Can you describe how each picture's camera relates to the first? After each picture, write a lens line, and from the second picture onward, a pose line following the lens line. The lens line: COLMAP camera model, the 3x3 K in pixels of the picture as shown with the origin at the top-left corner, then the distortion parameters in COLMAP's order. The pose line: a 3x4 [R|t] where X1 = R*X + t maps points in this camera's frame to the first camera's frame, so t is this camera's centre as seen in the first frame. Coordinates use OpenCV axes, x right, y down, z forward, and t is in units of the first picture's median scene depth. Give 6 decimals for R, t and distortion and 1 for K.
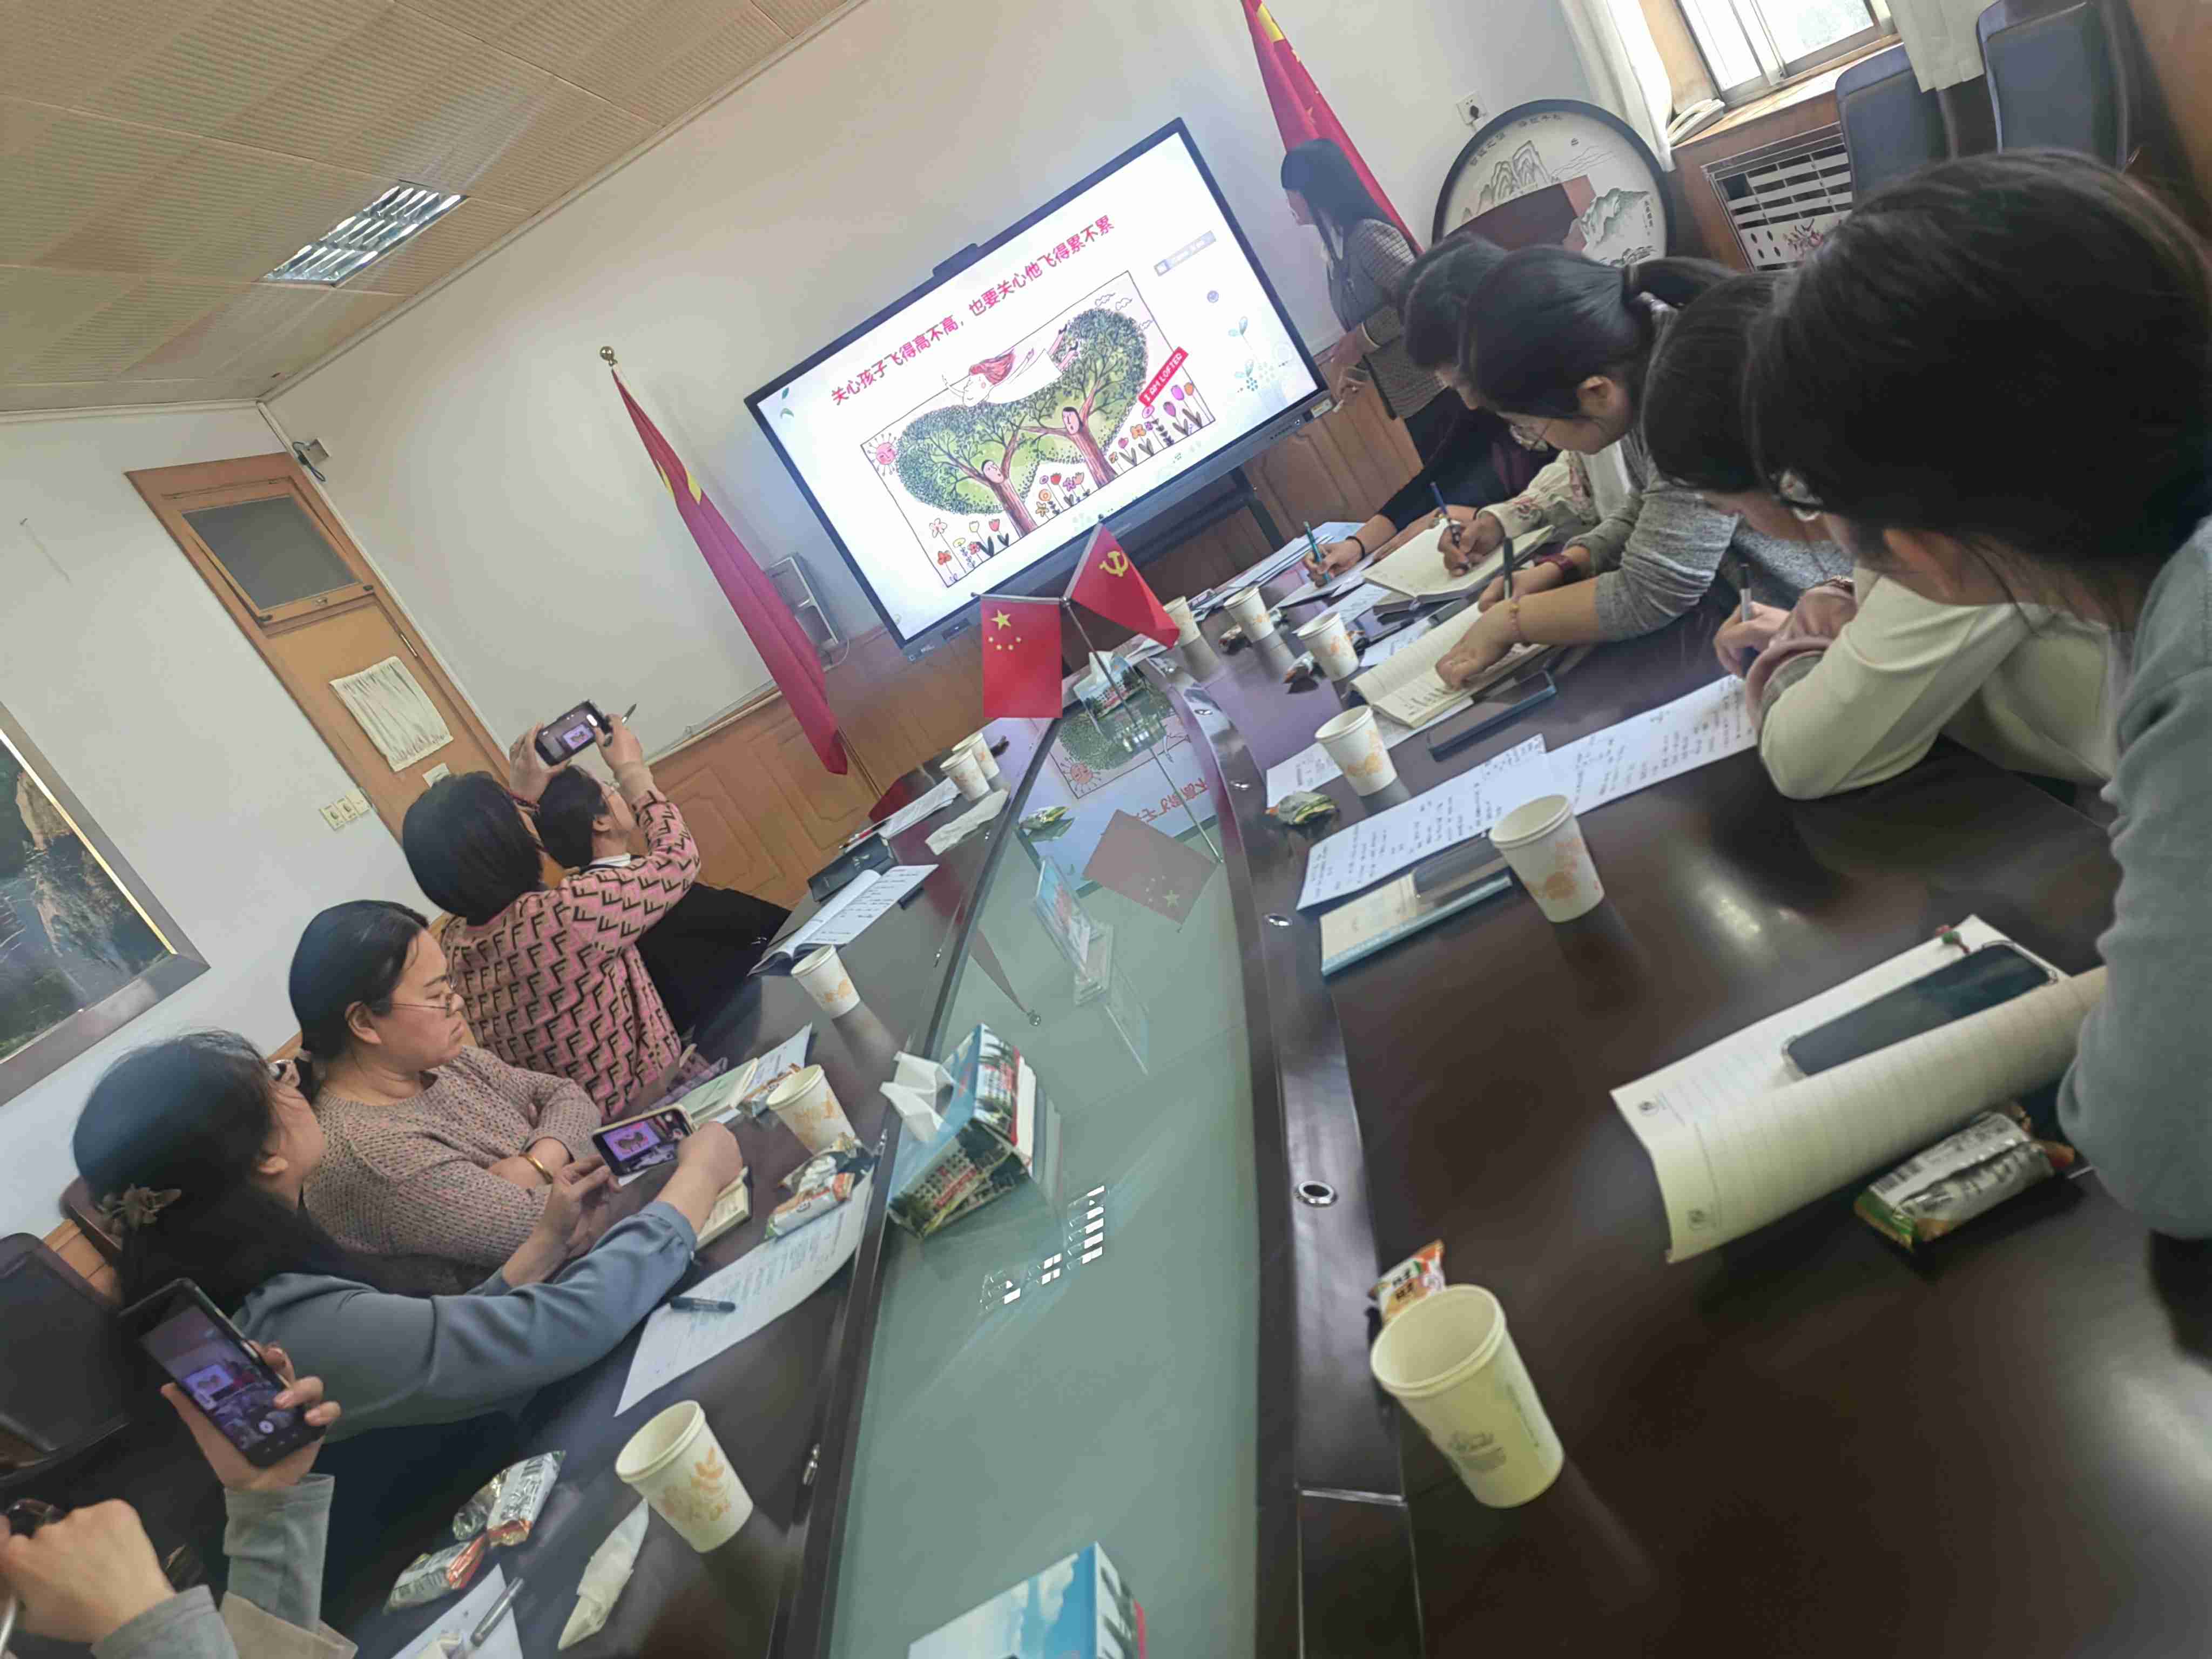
lens RADIAL K [[1742.9, 0, 1119.5], [0, 1742.9, 837.6], [0, 0, 1]] dist [0.000905, 0.073615]
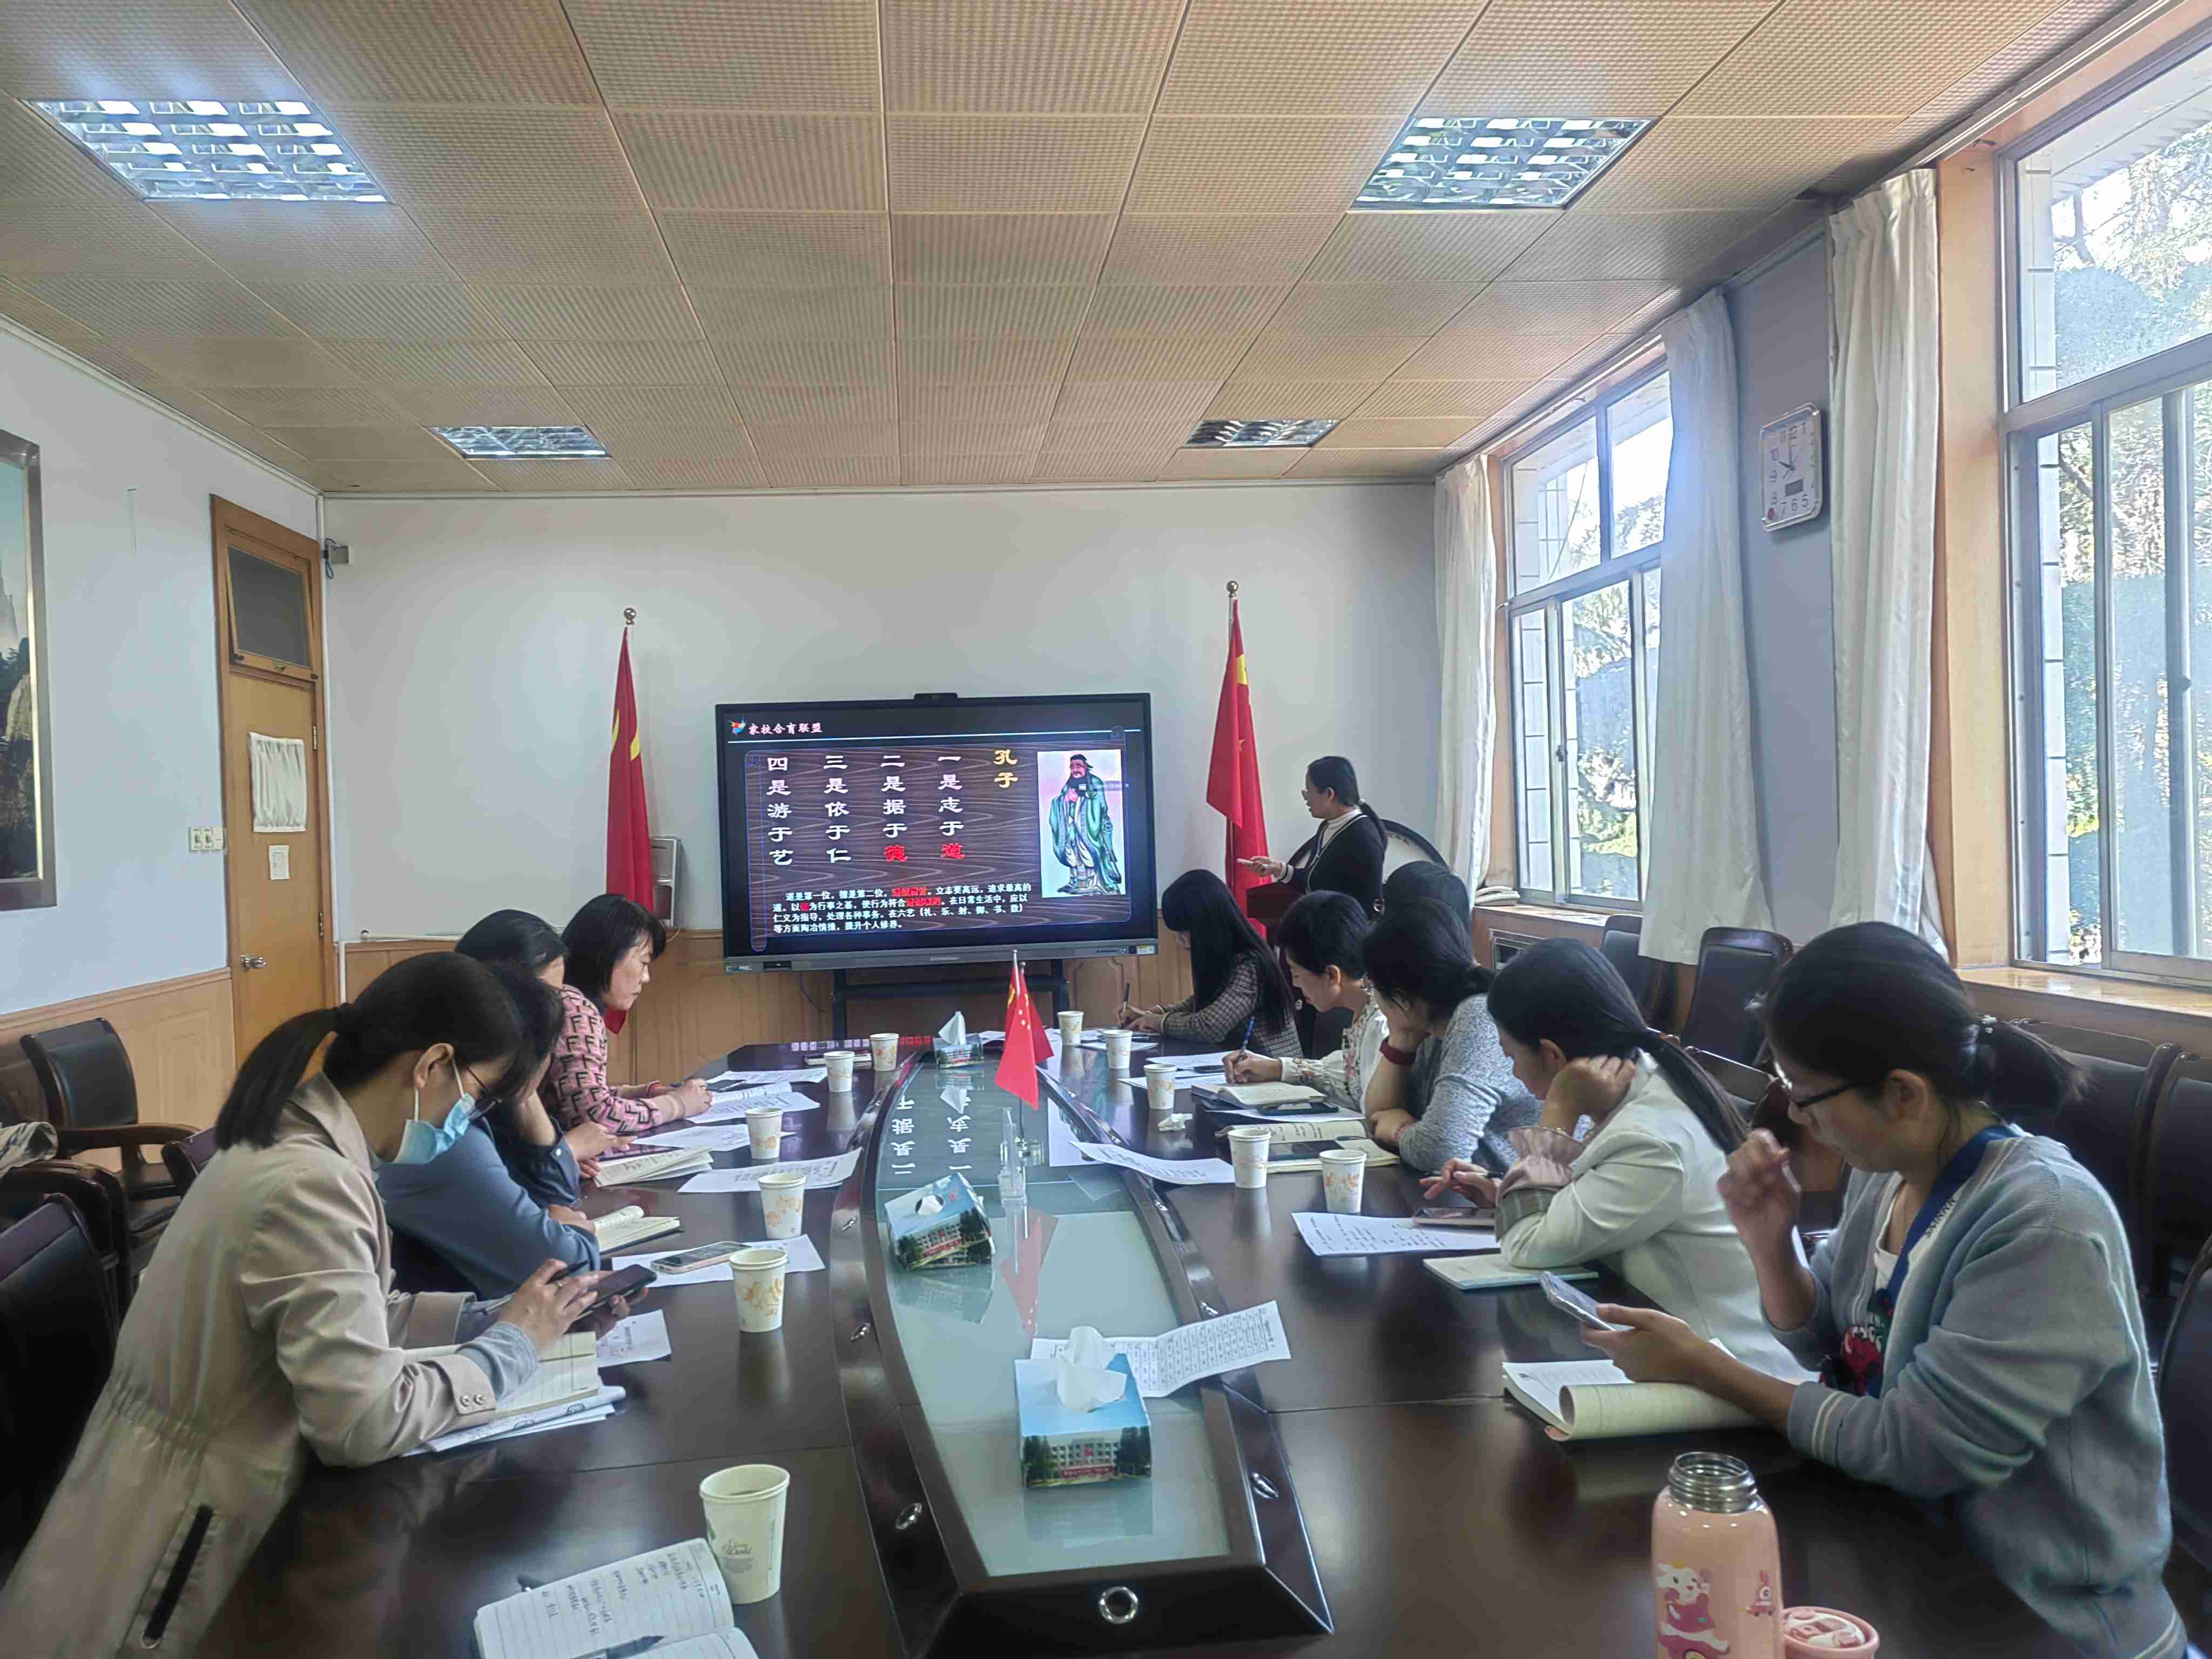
lens RADIAL K [[1742.9, 0, 1119.5], [0, 1742.9, 837.6], [0, 0, 1]] dist [0.000905, 0.073615]
pose [[0.866954, 0.485506, 0.112579, -0.076597], [-0.432097, 0.844778, -0.315663, 0.077976], [-0.248360, 0.225020, 0.942169, -0.146572]]
